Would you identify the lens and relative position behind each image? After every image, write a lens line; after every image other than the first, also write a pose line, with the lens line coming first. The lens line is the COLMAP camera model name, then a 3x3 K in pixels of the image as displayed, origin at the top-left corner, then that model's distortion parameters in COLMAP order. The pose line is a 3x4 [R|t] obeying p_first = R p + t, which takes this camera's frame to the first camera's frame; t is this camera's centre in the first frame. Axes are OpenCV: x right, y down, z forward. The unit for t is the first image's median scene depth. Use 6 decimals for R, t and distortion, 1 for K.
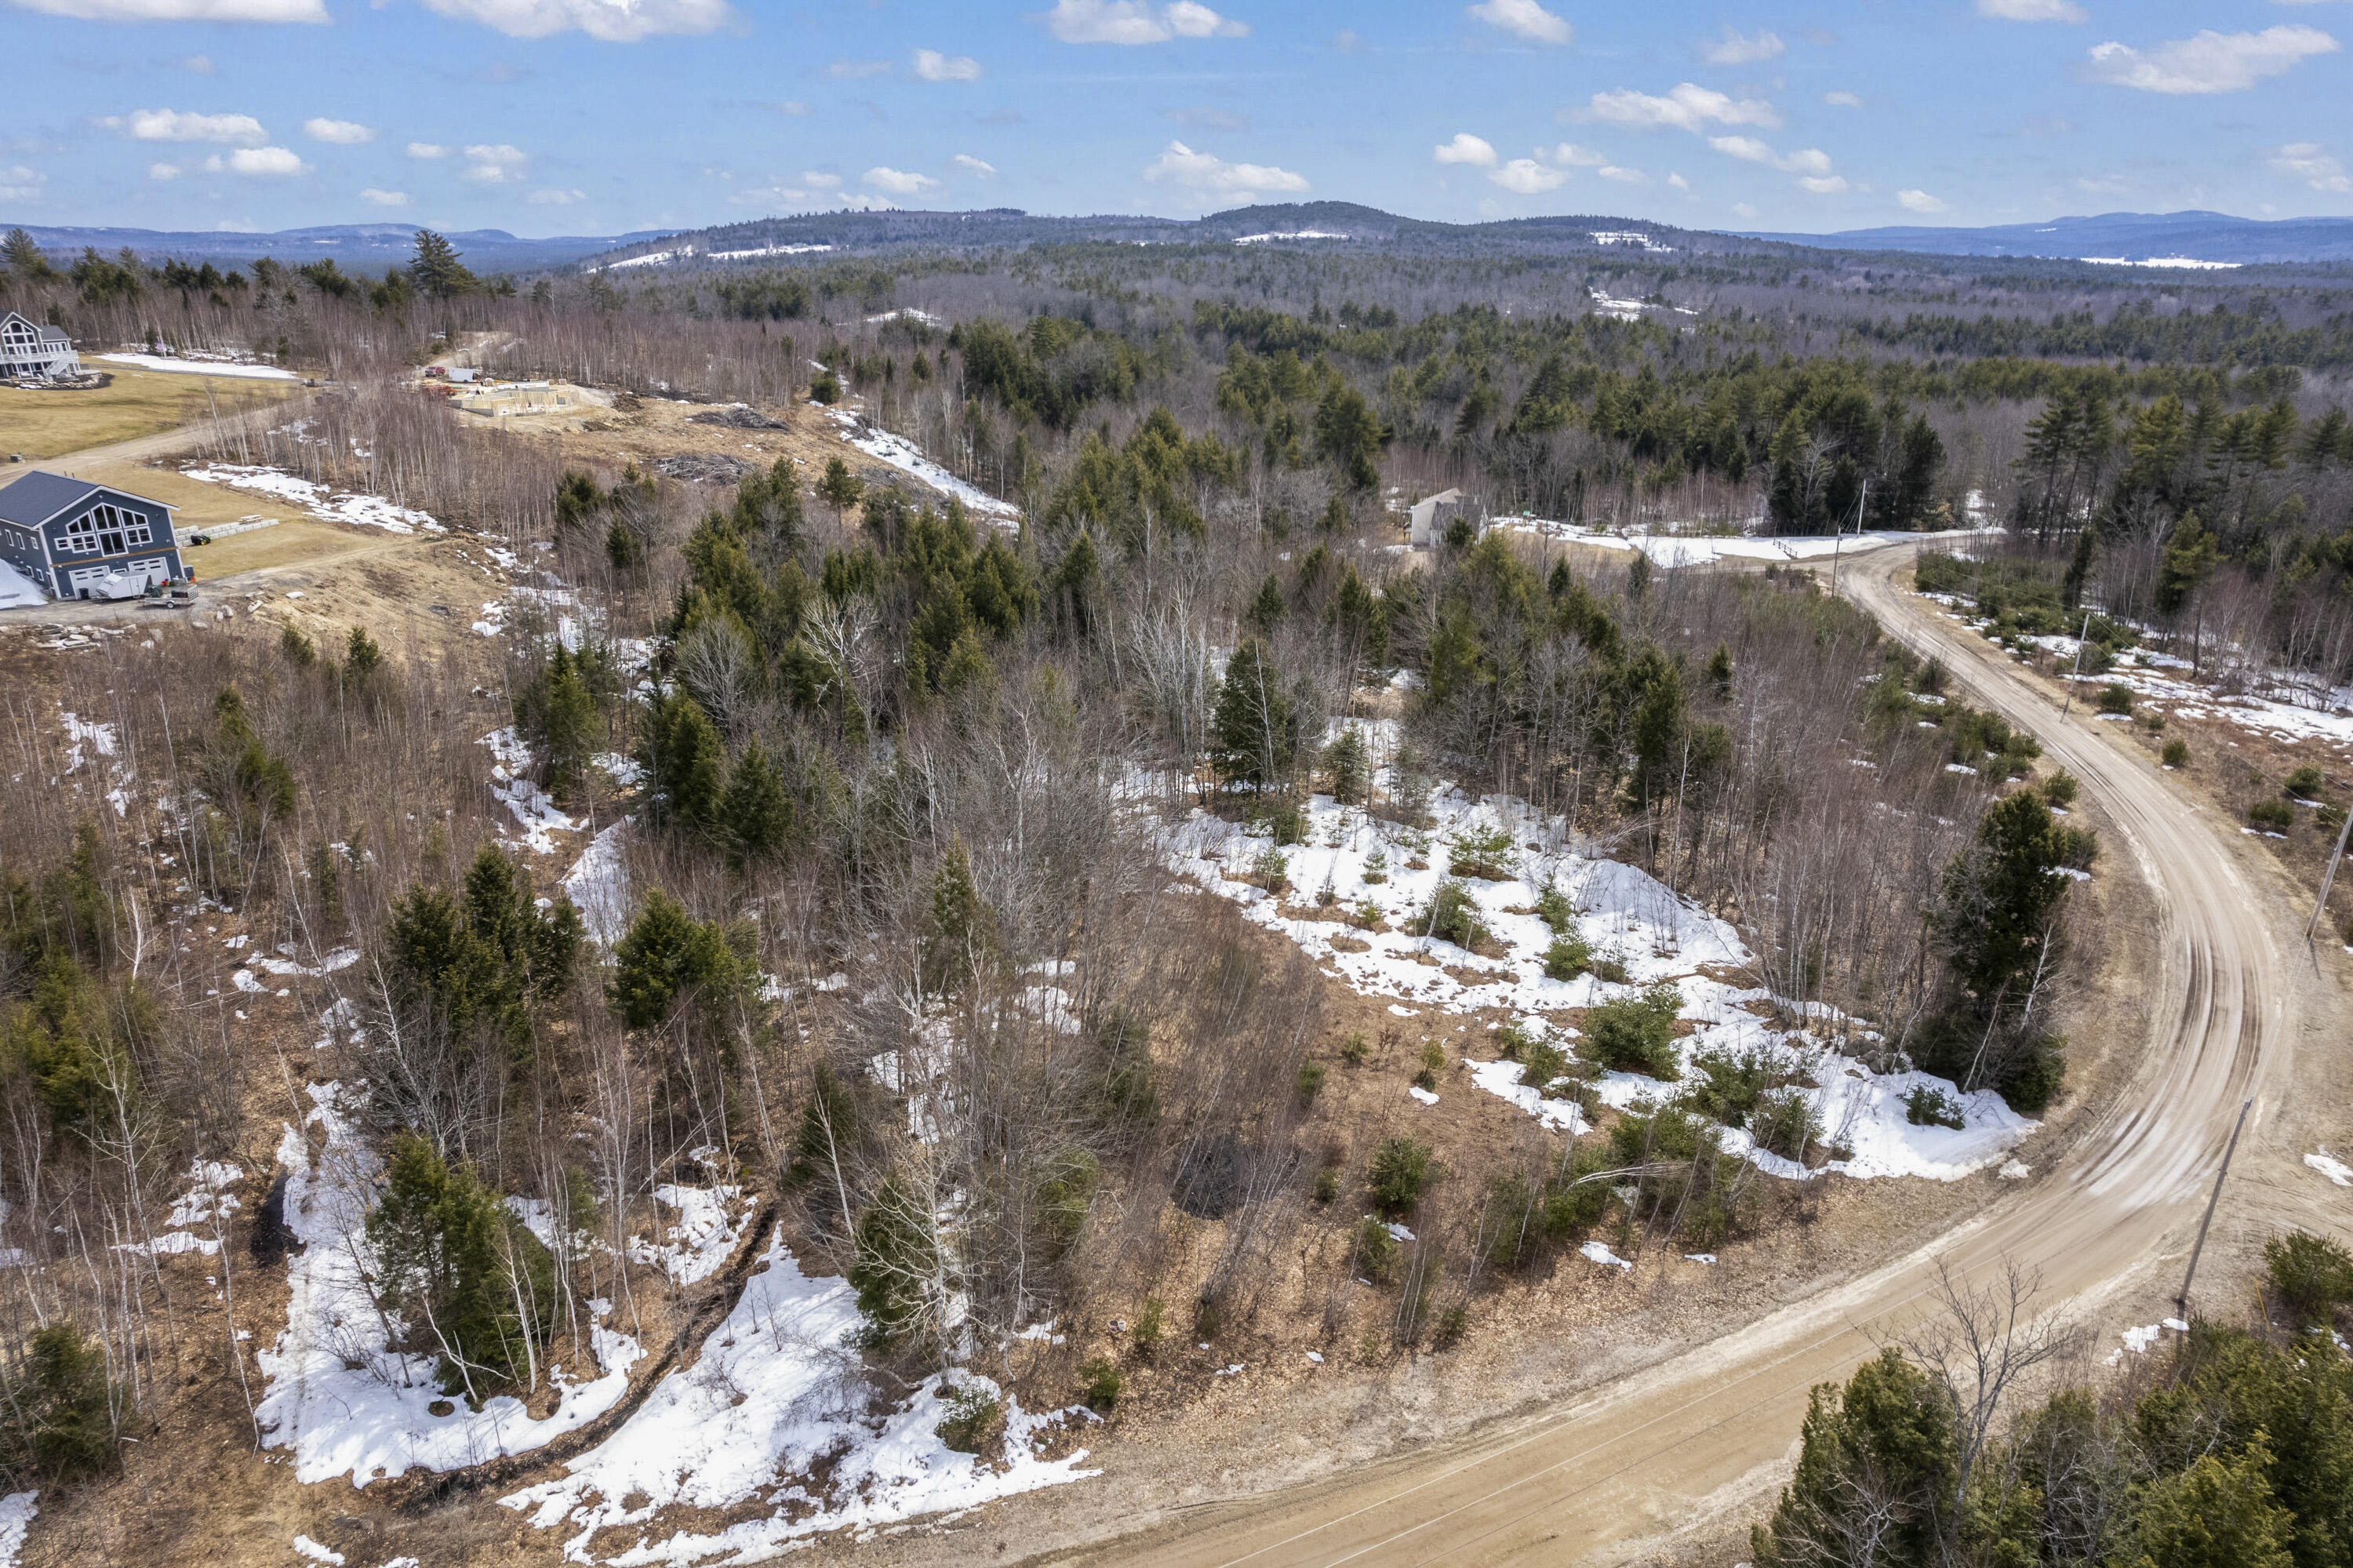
lens RADIAL K [[1498.5, 0, 1180.1], [0, 1498.5, 794.2], [0, 0, 1]] dist [-0.075718, 0.067763]
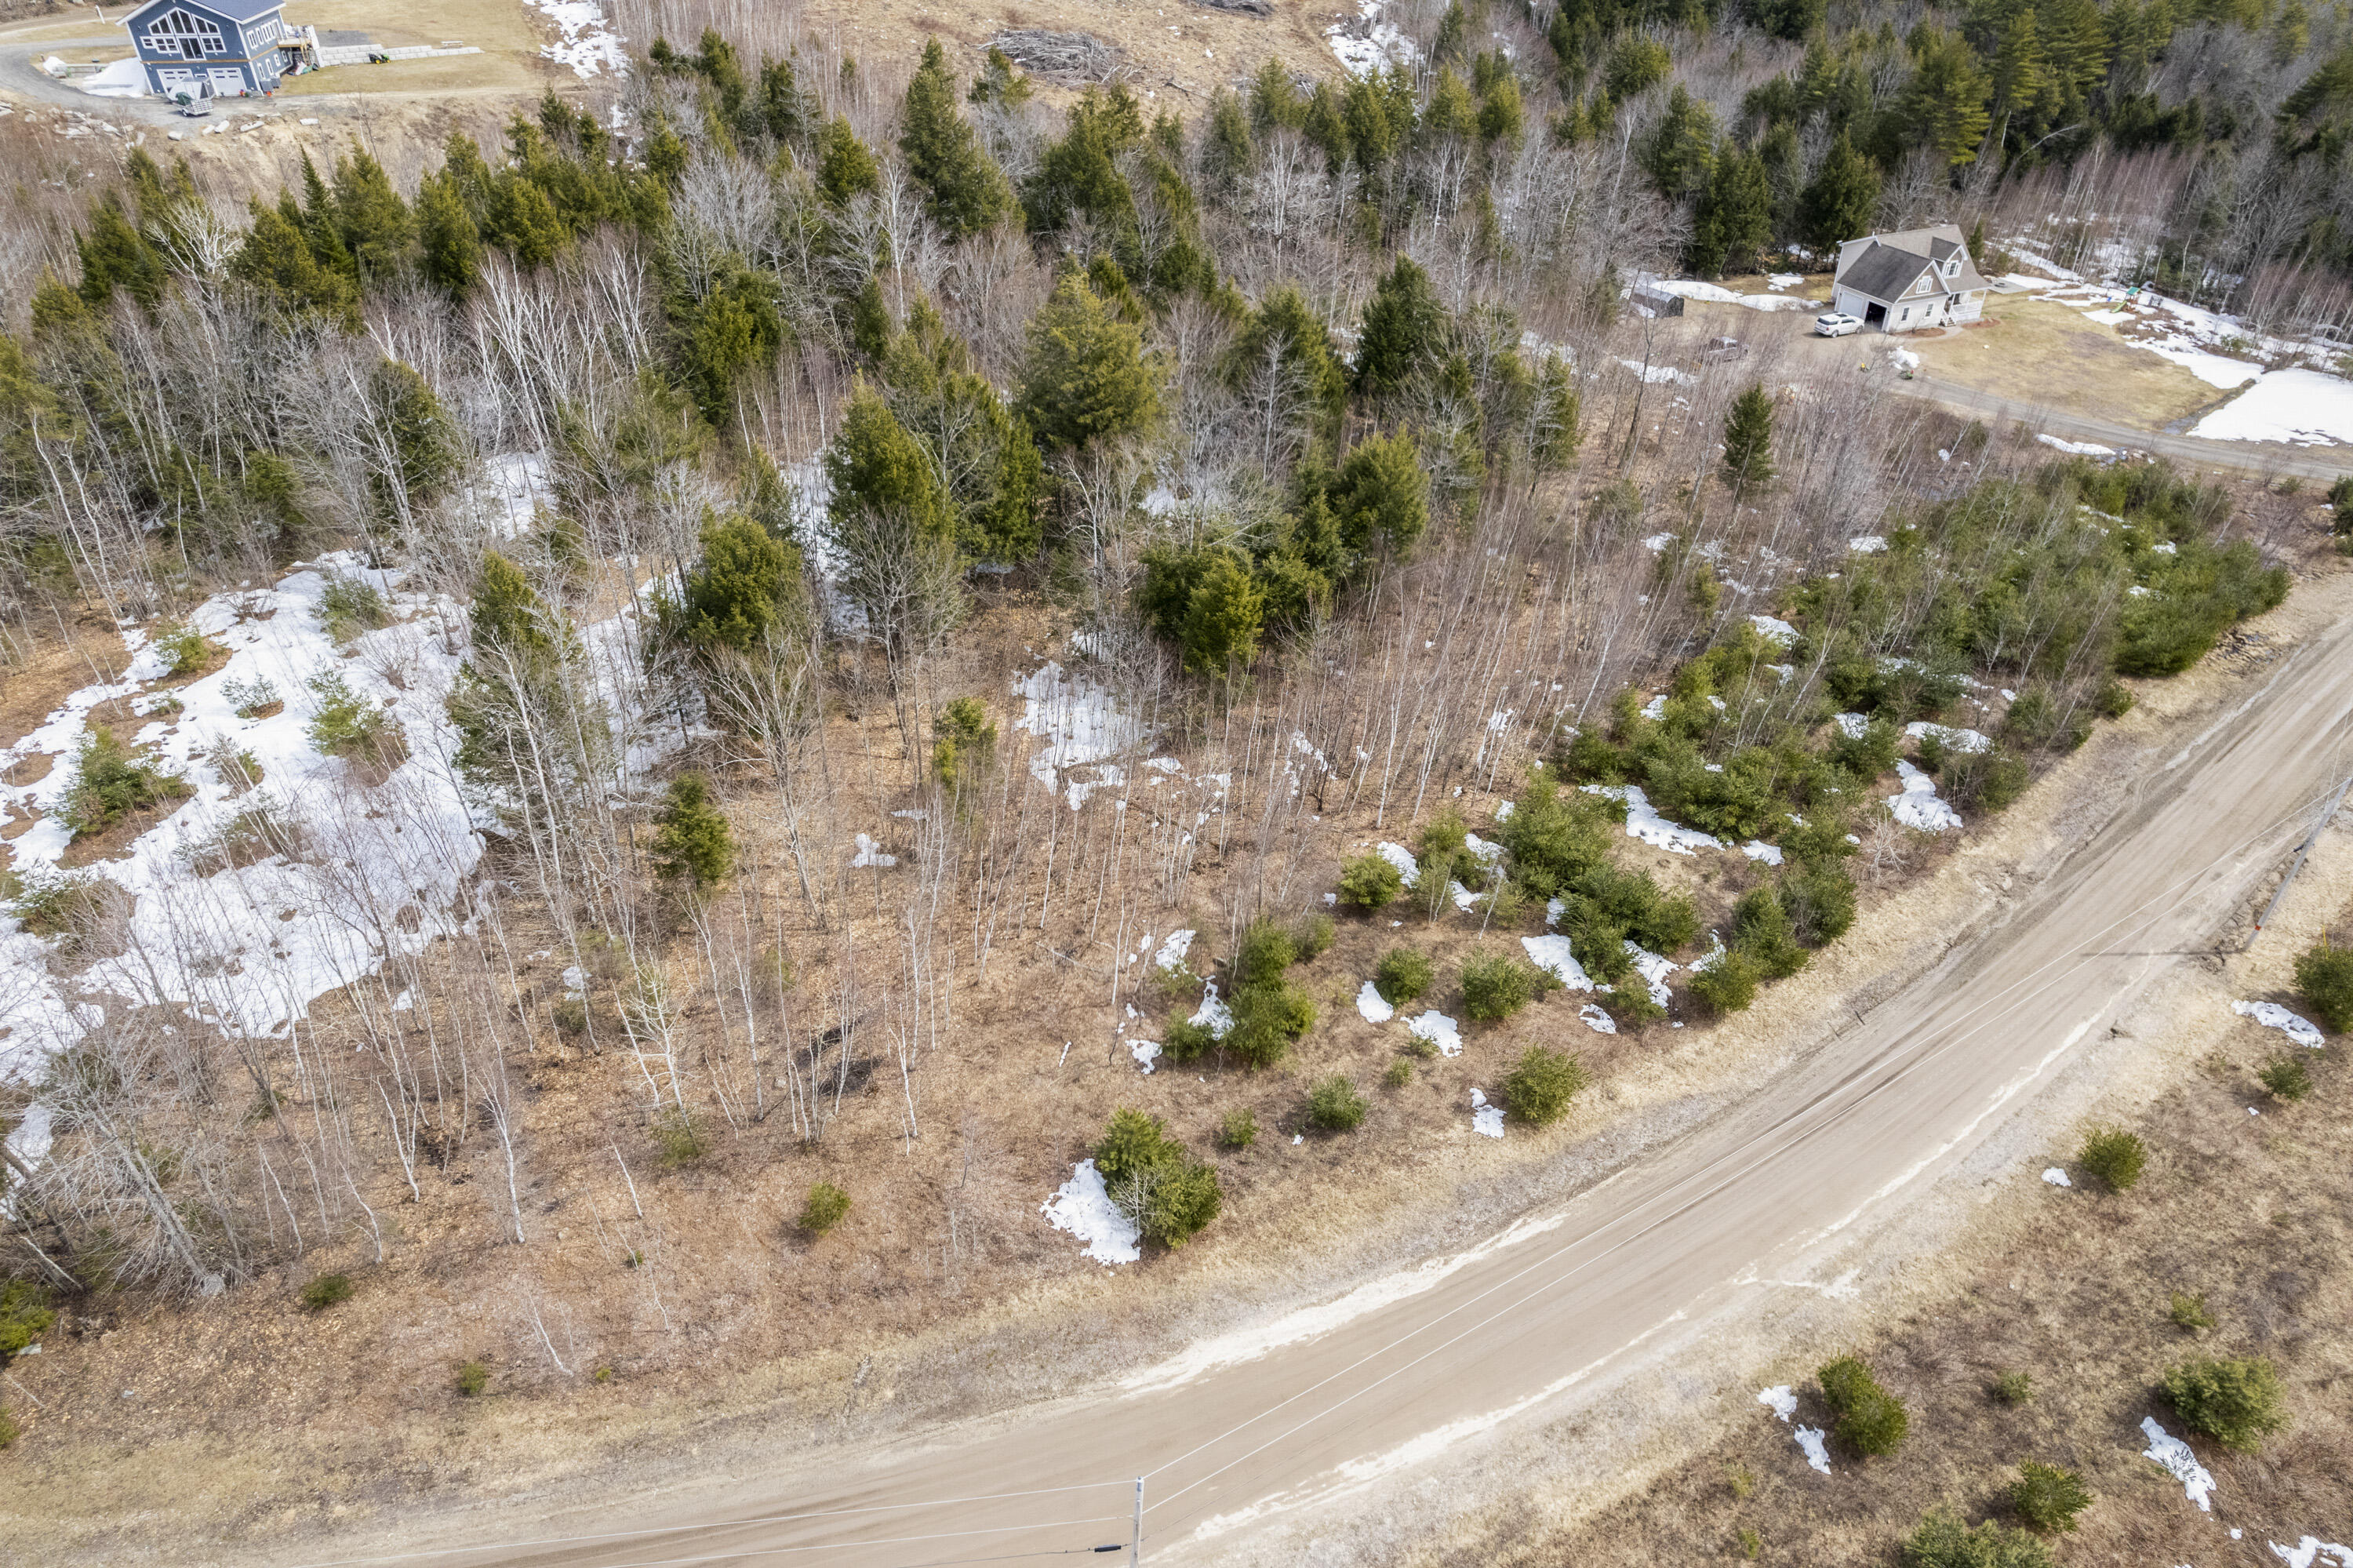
lens RADIAL K [[1502.4, 0, 1179.0], [0, 1502.4, 788.3], [0, 0, 1]] dist [-0.076448, 0.071228]
pose [[0.744908, 0.385453, -0.544554, 0.876570], [-0.243200, 0.916936, 0.316358, -0.249856], [0.621262, -0.103223, 0.776775, 0.689585]]
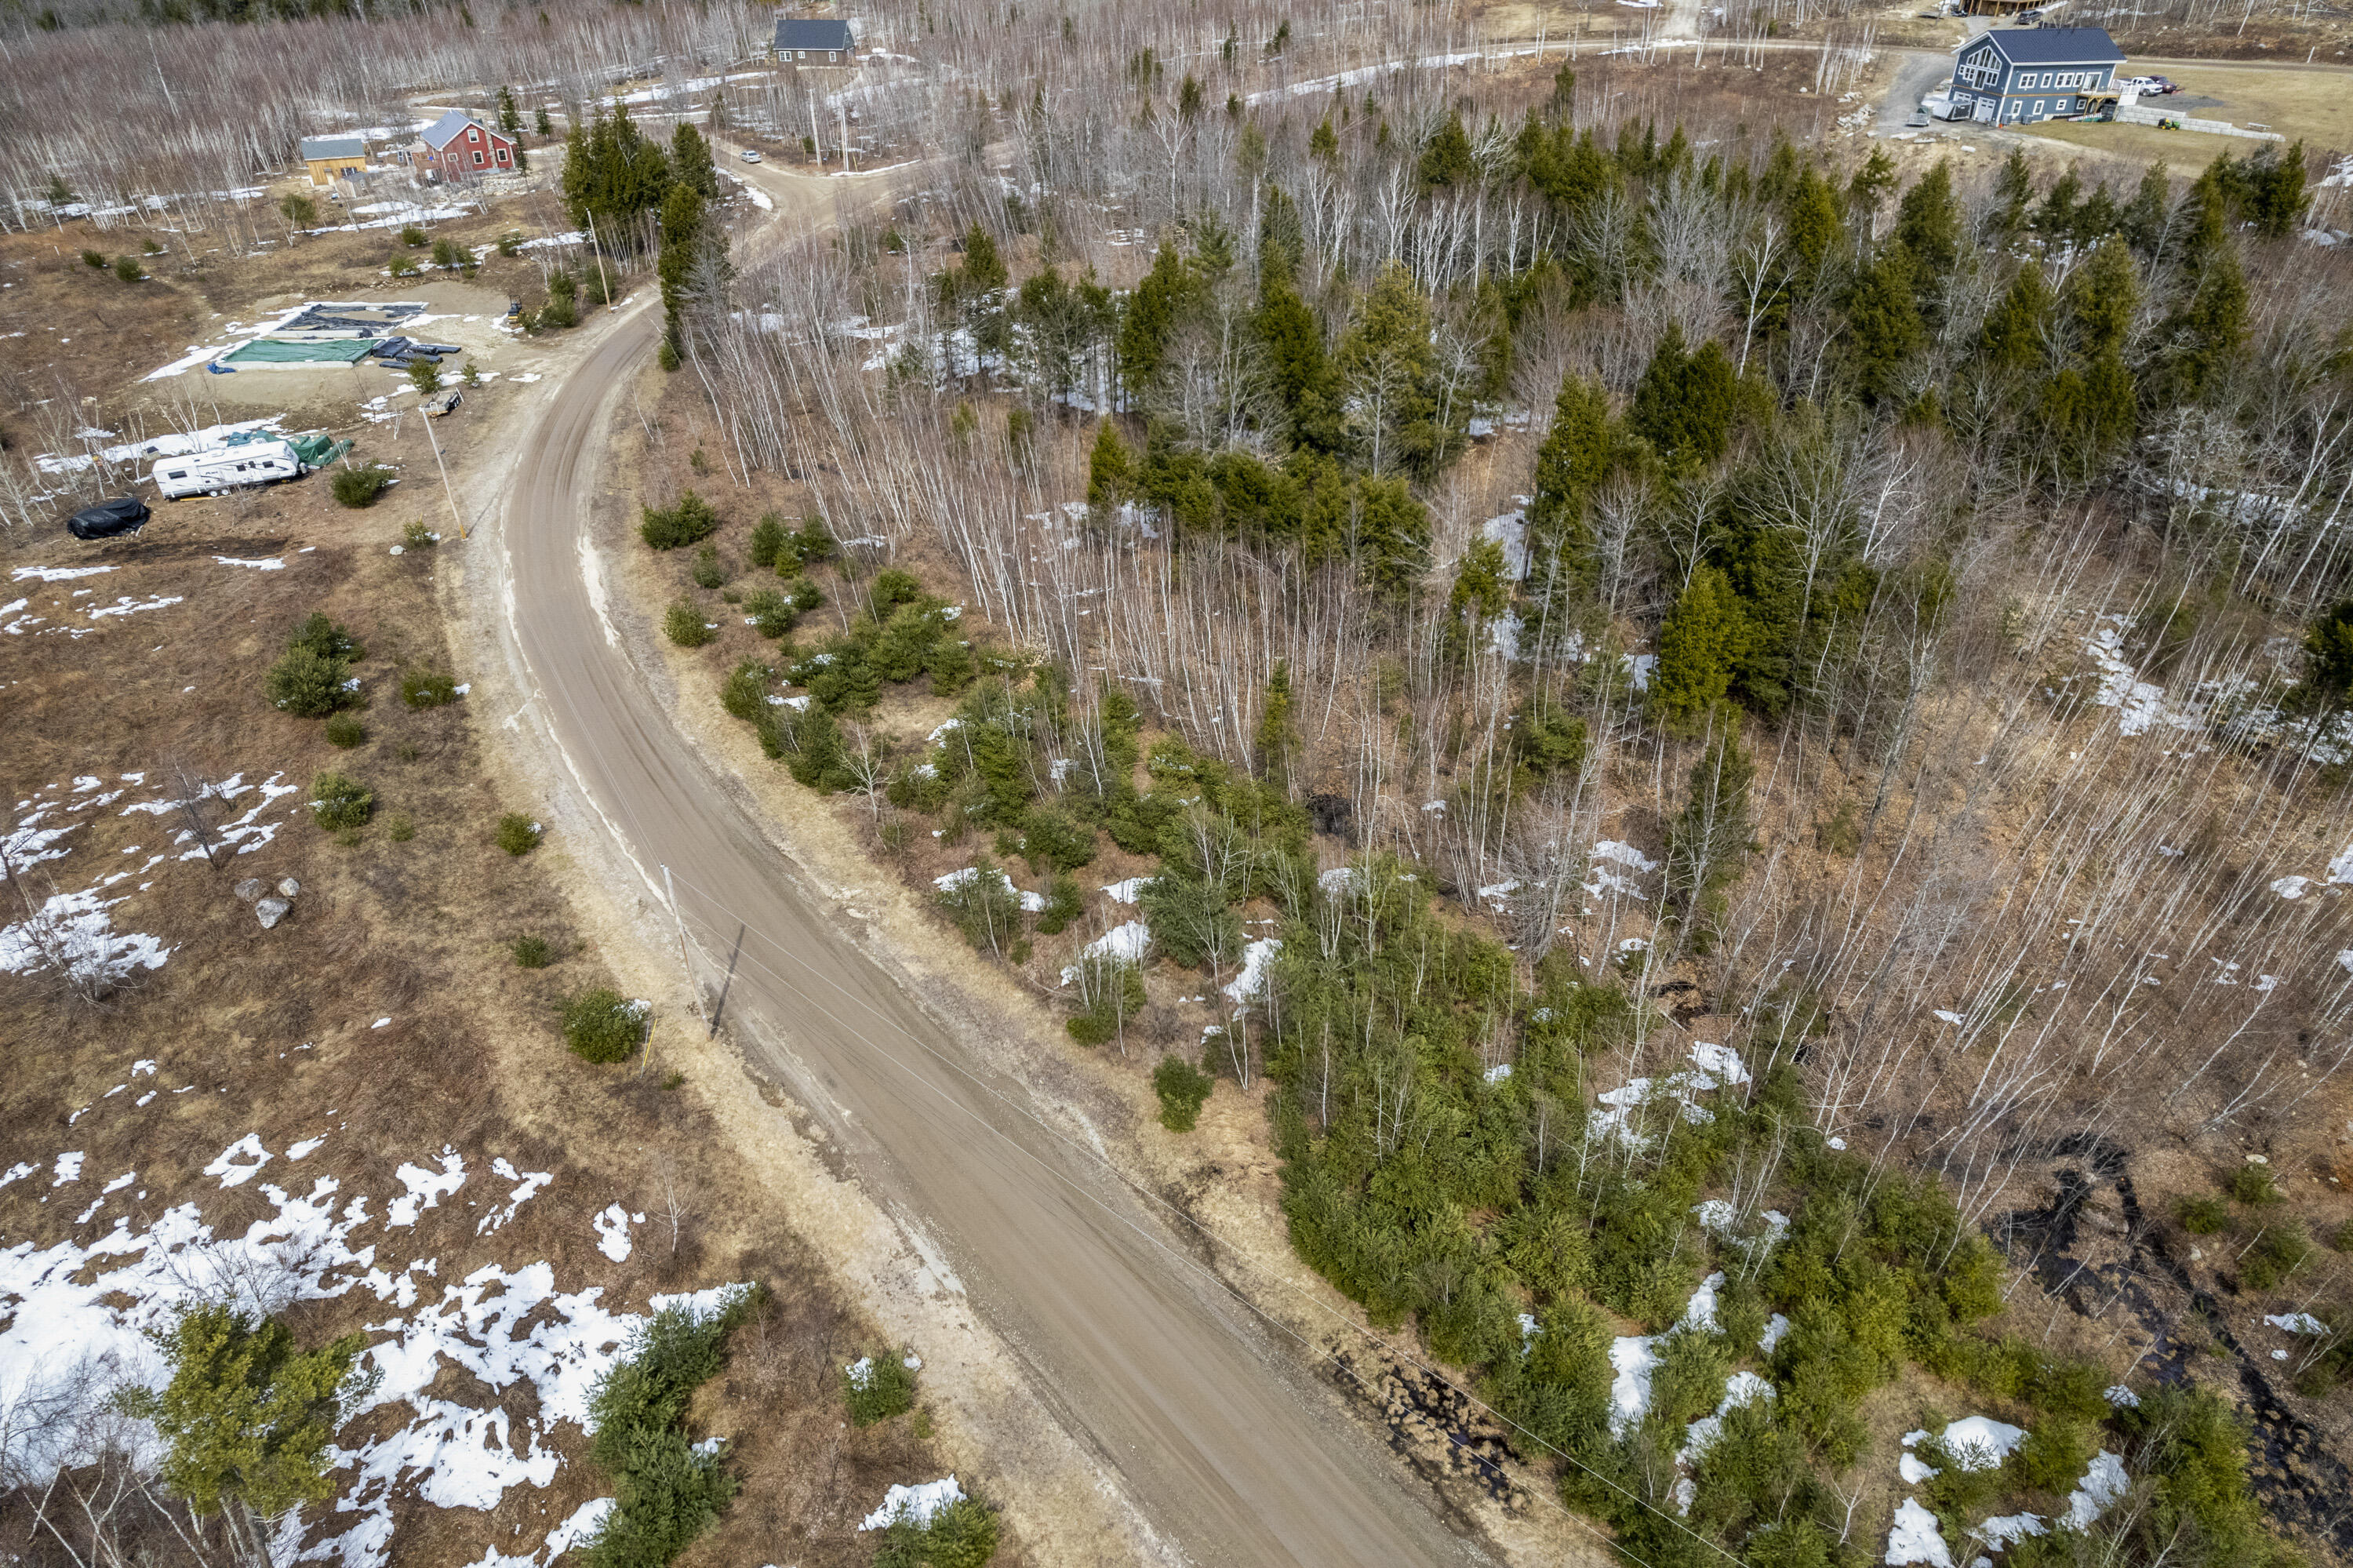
lens RADIAL K [[1502.4, 0, 1179.0], [0, 1502.4, 788.3], [0, 0, 1]] dist [-0.076448, 0.071228]
pose [[-0.677482, 0.399997, -0.617269, 1.113544], [-0.263984, 0.651068, 0.711634, -0.665573], [0.686536, 0.645068, -0.335493, 1.772674]]
